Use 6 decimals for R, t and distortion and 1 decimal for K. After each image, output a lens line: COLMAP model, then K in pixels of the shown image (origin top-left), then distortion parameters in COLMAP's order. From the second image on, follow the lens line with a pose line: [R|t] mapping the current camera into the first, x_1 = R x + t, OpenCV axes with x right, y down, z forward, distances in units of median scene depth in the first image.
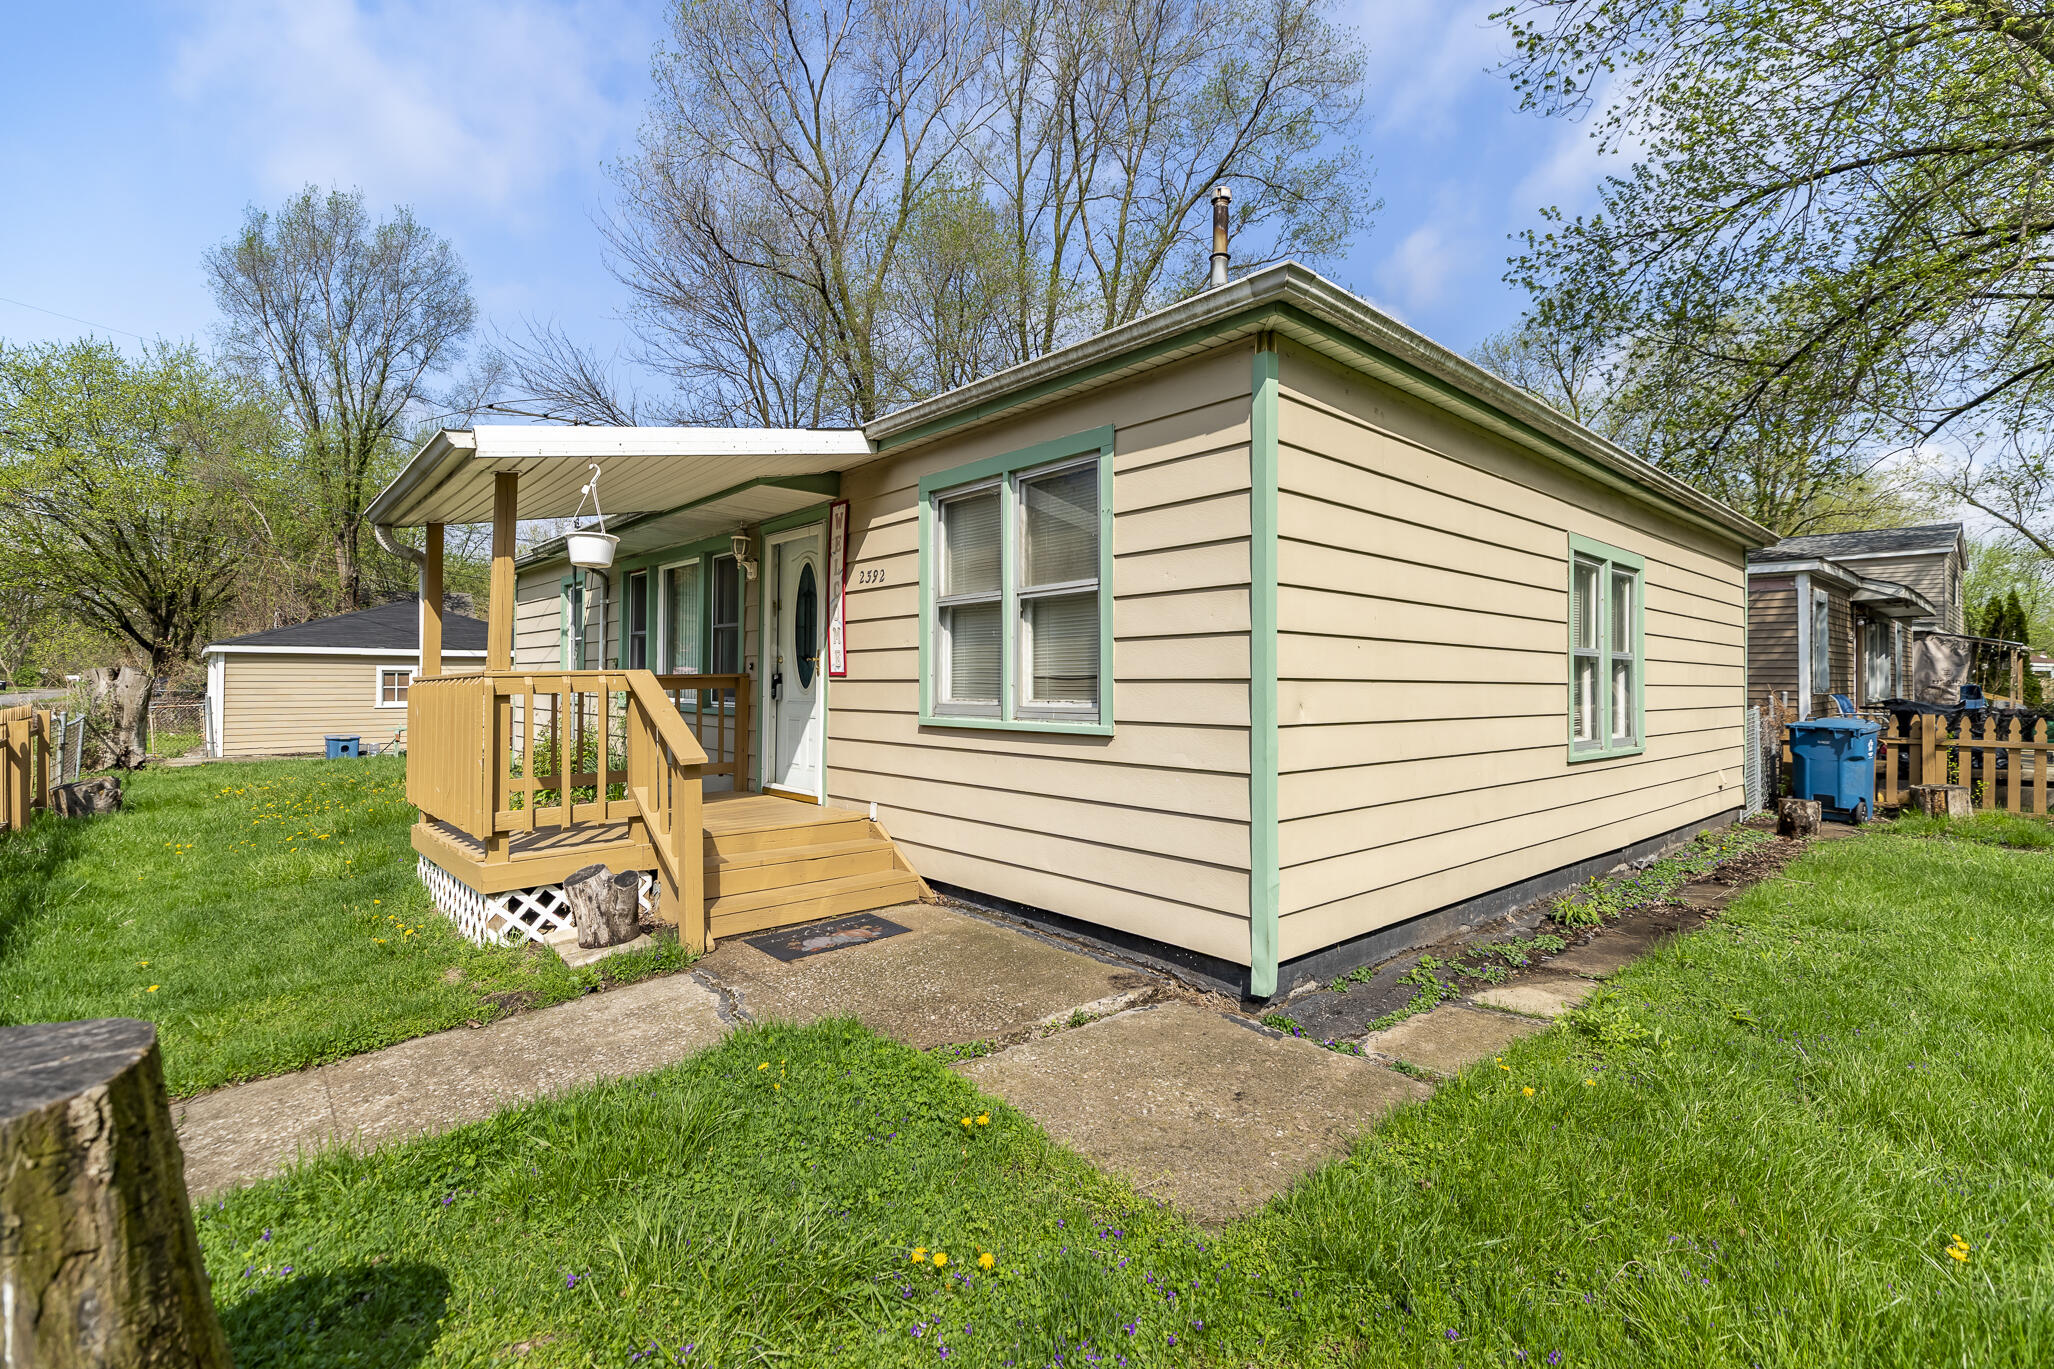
lens RADIAL K [[908.1, 0, 1009.9], [0, 908.1, 680.6], [0, 0, 1]] dist [0.010413, 0.000117]
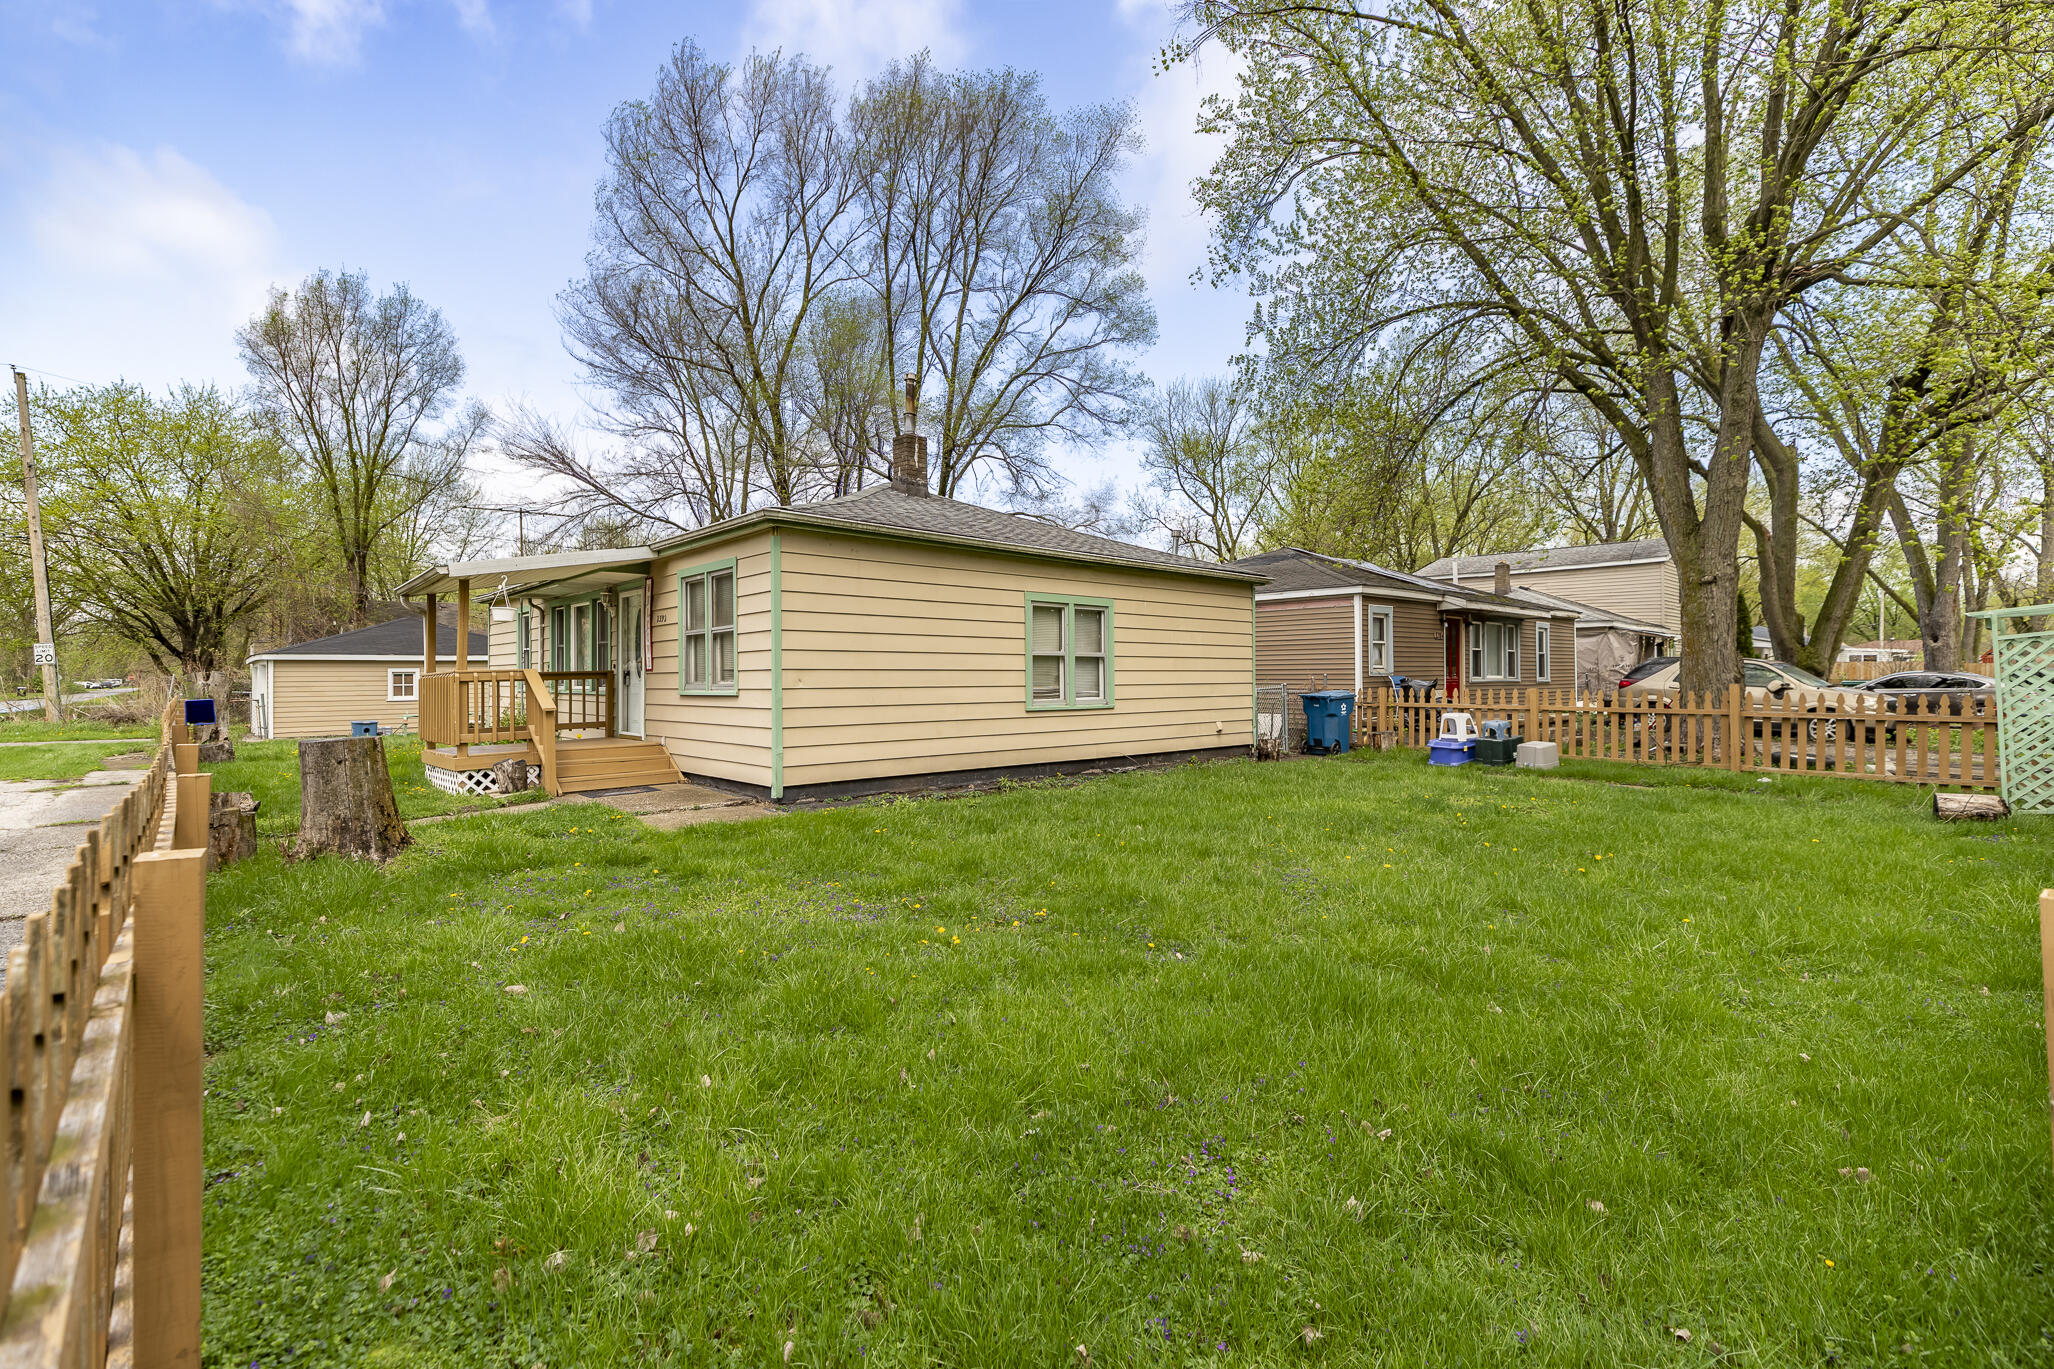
lens RADIAL K [[900.1, 0, 1027.0], [0, 900.1, 684.5], [0, 0, 1]] dist [0.000093, 0.000016]
pose [[0.999723, -0.013262, 0.019433, 0.169566], [0.013059, 0.999859, 0.010538, 0.004051], [-0.019570, -0.010281, 0.999756, -0.267031]]
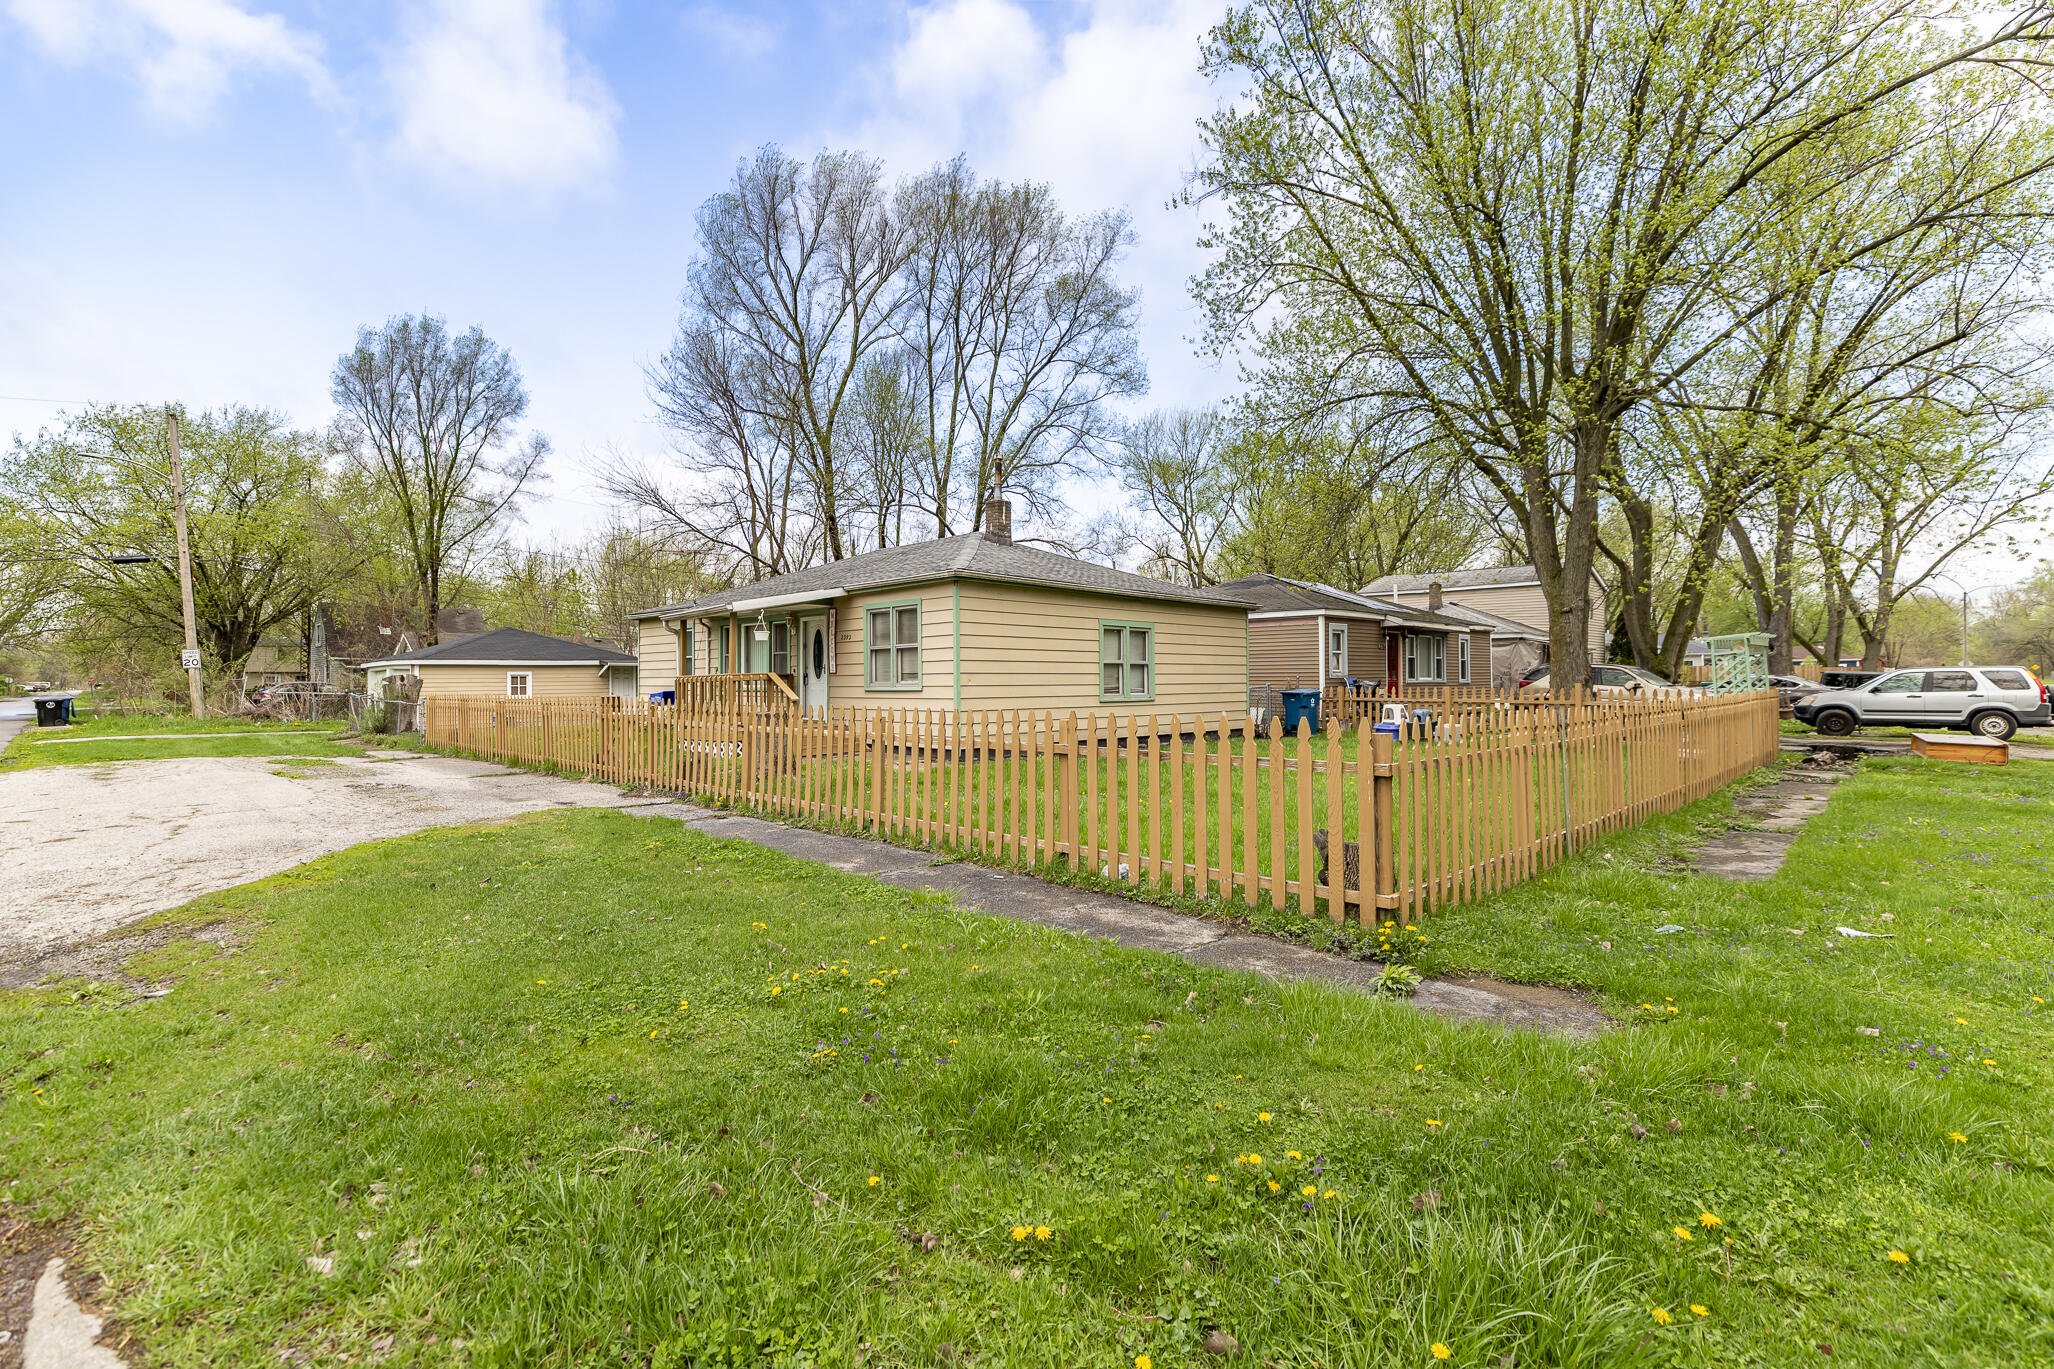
lens RADIAL K [[900.1, 0, 1027.0], [0, 900.1, 684.5], [0, 0, 1]] dist [0.000093, 0.000016]
pose [[0.997463, -0.013484, 0.069894, 0.058293], [0.012948, 0.999883, 0.008126, 0.003472], [-0.069996, -0.007200, 0.997521, -0.506313]]
